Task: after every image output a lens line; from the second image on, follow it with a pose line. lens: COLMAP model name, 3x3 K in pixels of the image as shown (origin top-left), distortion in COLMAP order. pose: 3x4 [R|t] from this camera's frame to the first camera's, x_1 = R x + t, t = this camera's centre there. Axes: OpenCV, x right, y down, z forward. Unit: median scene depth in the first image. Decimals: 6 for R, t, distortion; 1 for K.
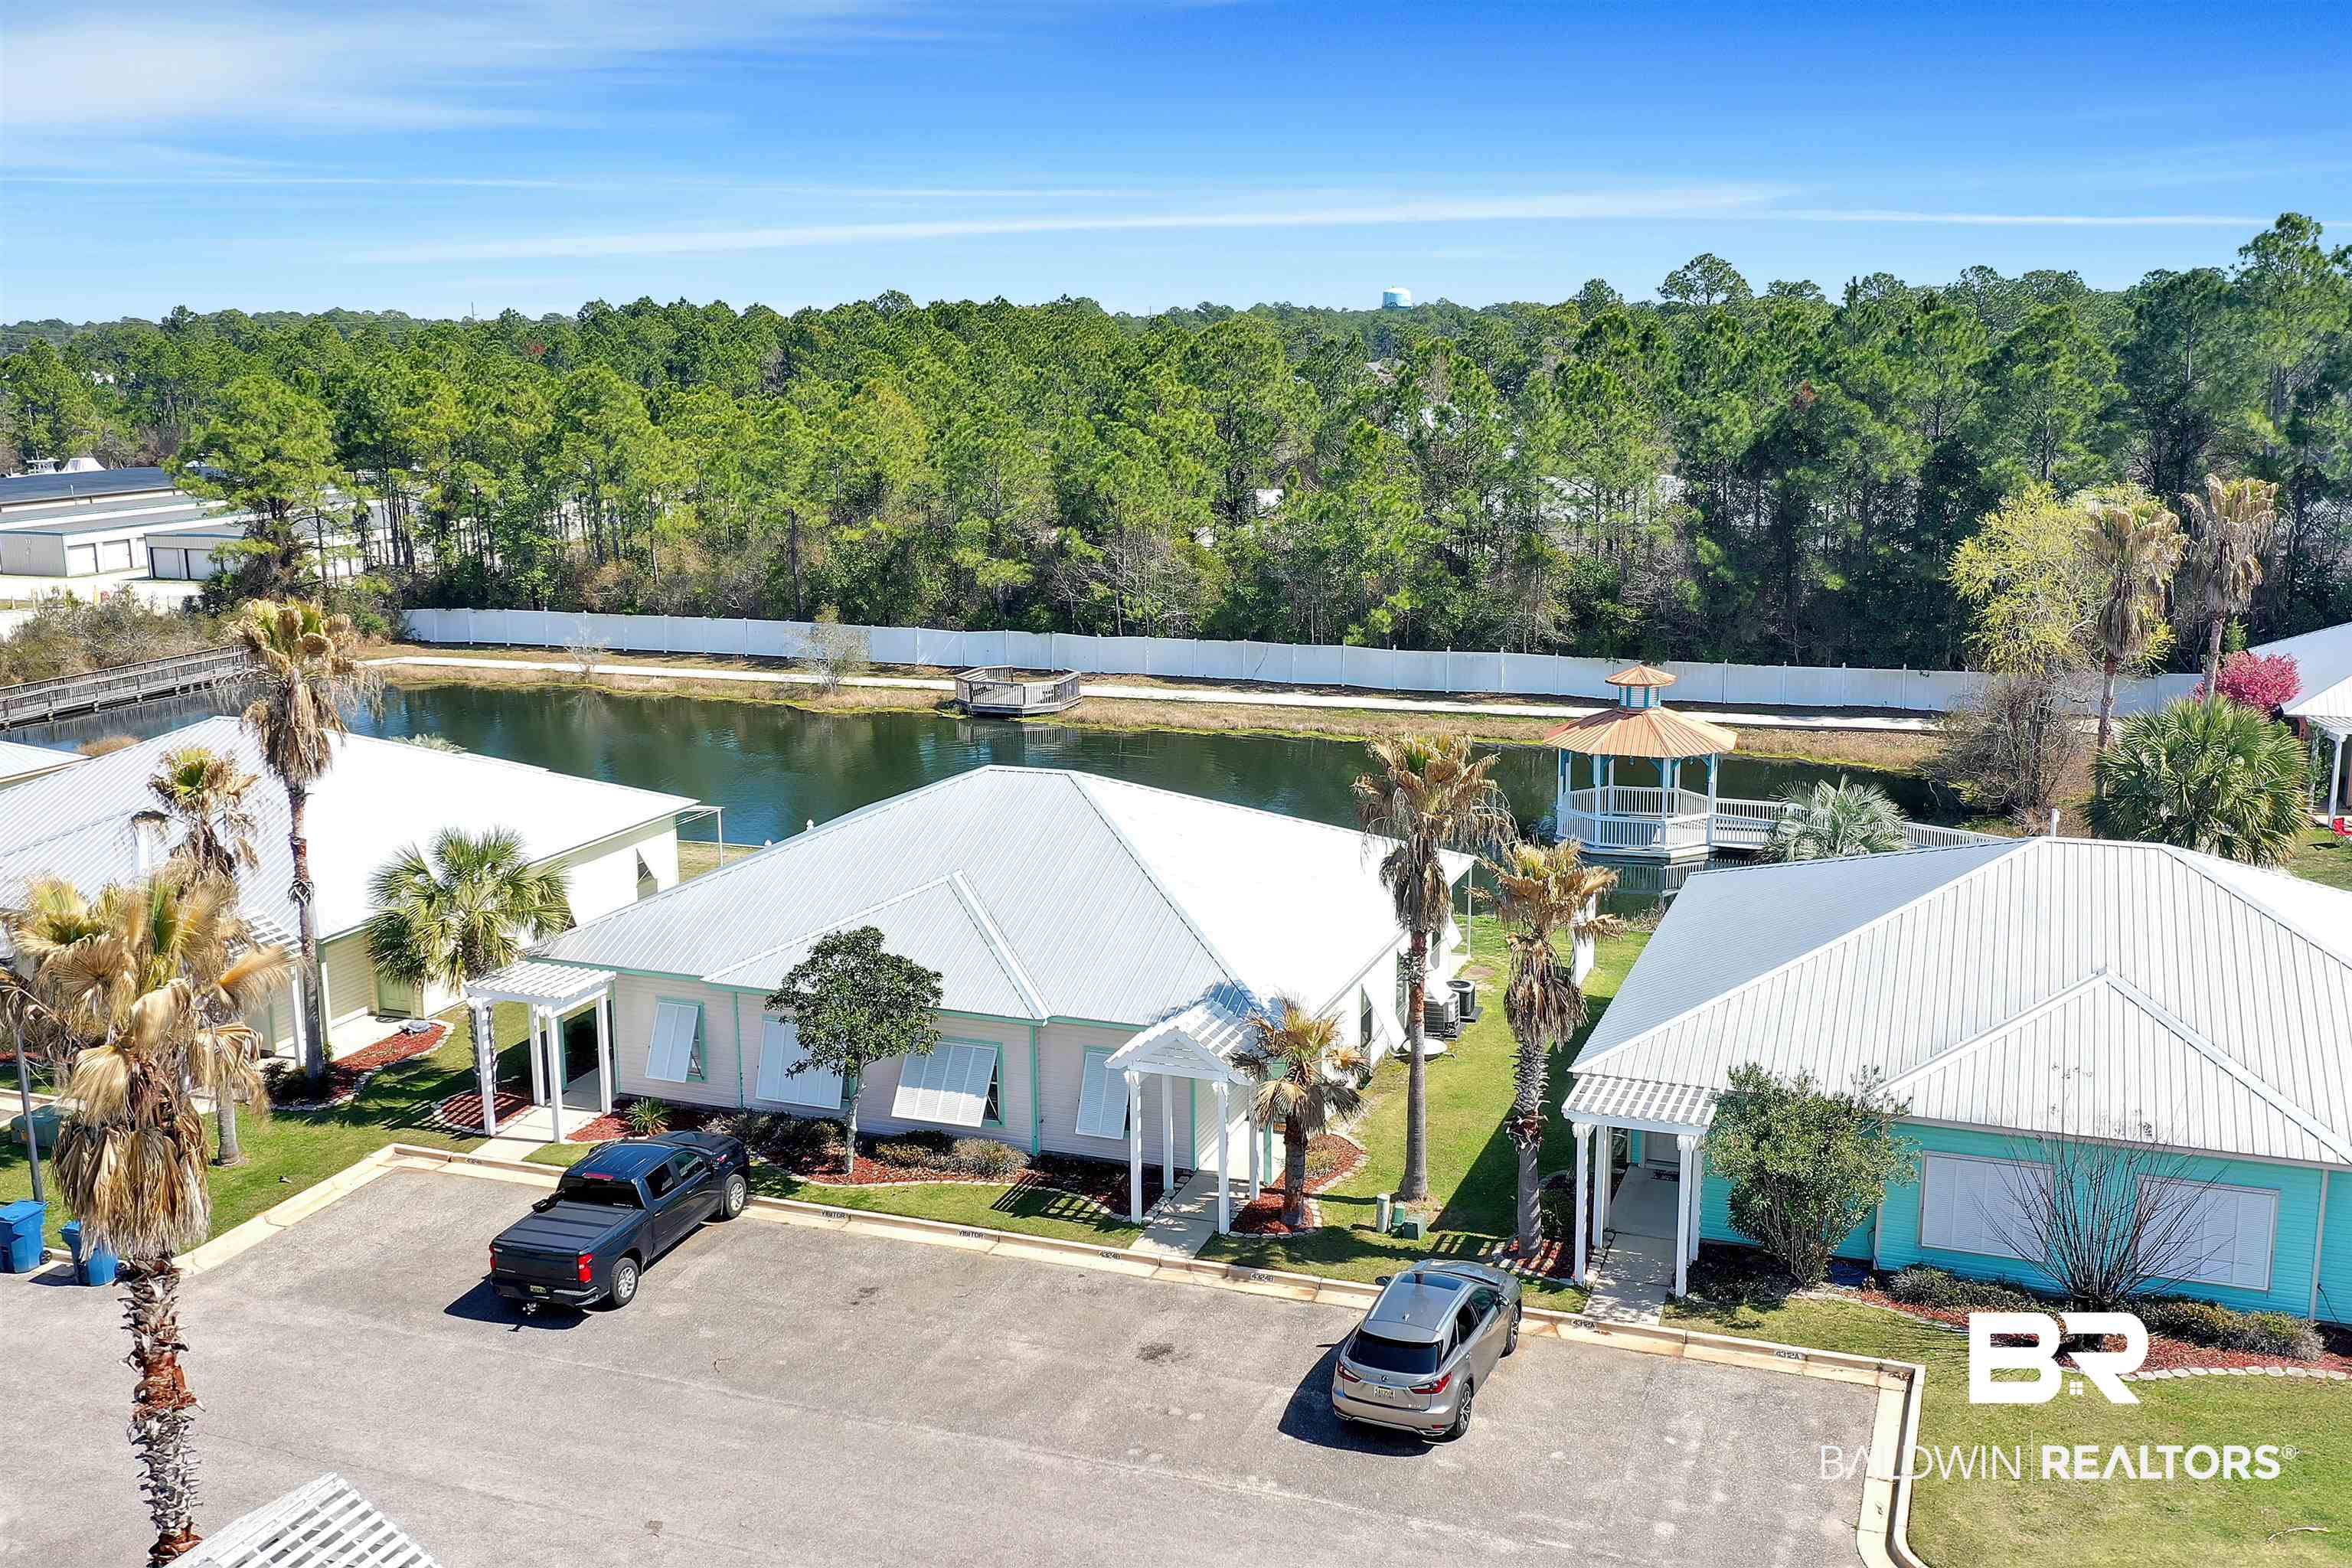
lens RADIAL K [[2216.7, 0, 1176.0], [0, 2216.7, 784.0], [0, 0, 1]] dist [0.014444, -0.005877]
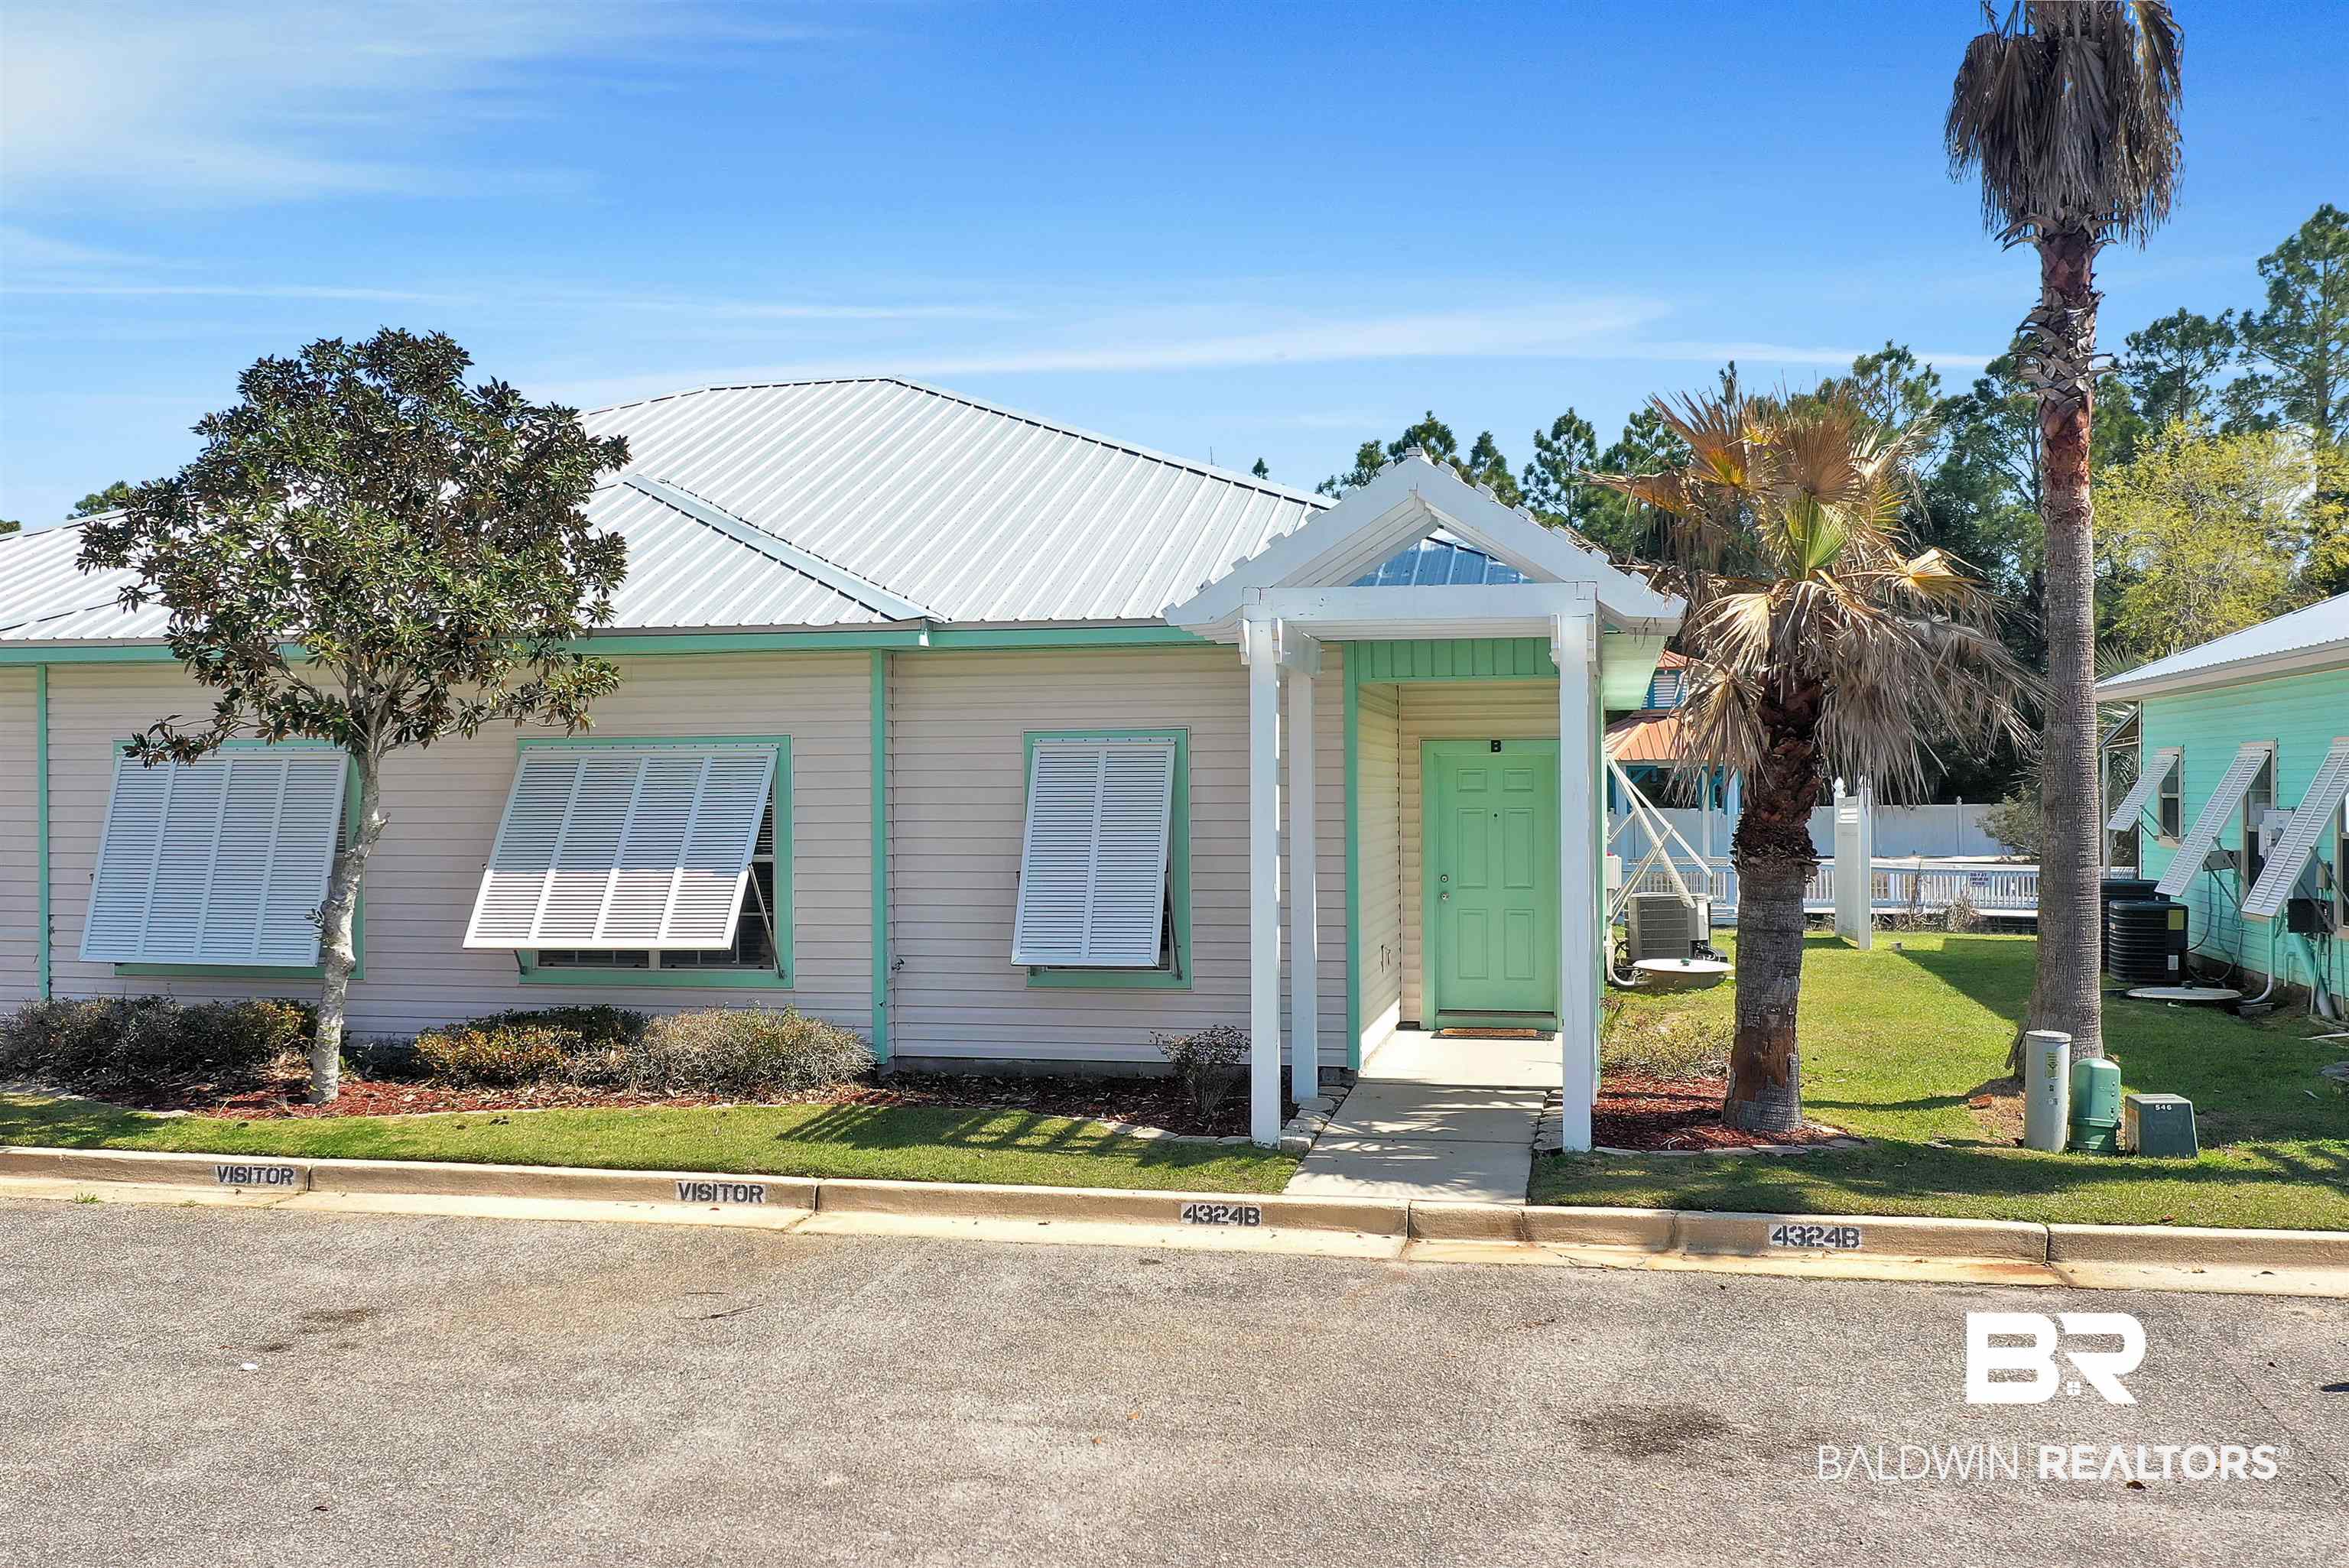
lens RADIAL K [[2226.5, 0, 1083.2], [0, 2226.5, 783.6], [0, 0, 1]] dist [-0.007735, -0.003819]
pose [[0.991945, 0.004248, 0.126595, -0.082382], [0.021575, 0.979168, -0.201905, 0.210823], [-0.124816, 0.203010, 0.971189, 0.695391]]
